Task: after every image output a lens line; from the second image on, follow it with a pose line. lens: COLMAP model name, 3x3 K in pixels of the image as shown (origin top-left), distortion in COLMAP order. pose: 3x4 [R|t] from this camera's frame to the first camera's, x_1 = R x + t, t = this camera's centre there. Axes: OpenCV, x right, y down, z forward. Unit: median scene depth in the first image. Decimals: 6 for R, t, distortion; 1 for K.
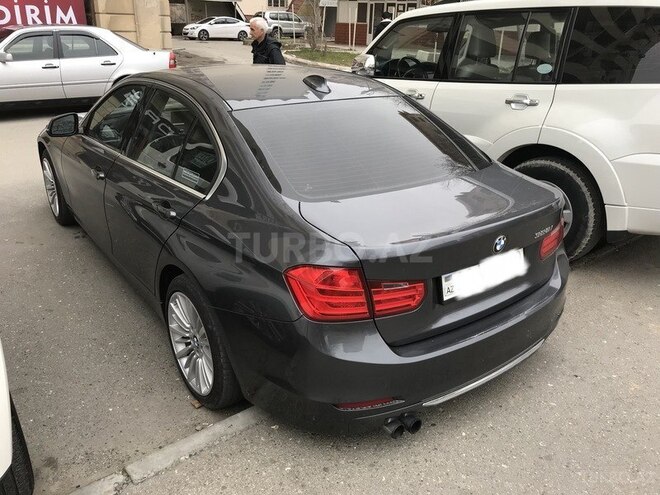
lens RADIAL K [[542.1, 0, 328.0], [0, 542.1, 246.2], [0, 0, 1]] dist [0.011179, -0.008732]
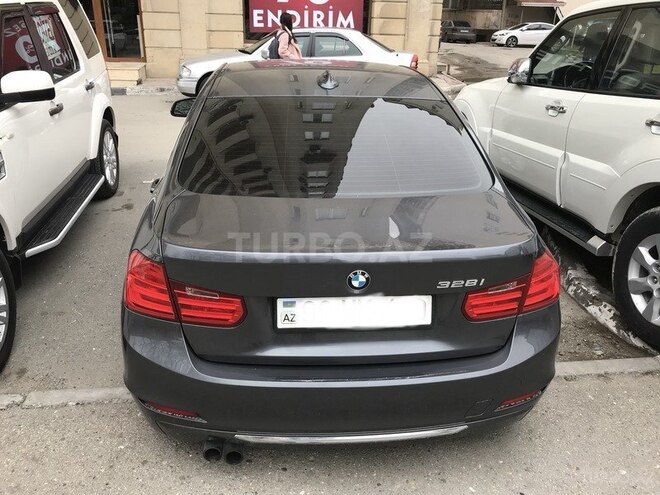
lens RADIAL K [[542.1, 0, 329.3], [0, 542.1, 248.9], [0, 0, 1]] dist [0.011179, -0.008732]
pose [[0.855721, 0.199205, -0.477555, 0.112786], [-0.202457, 0.978244, 0.045282, -0.013222], [0.476185, 0.057936, 0.877434, 0.046014]]
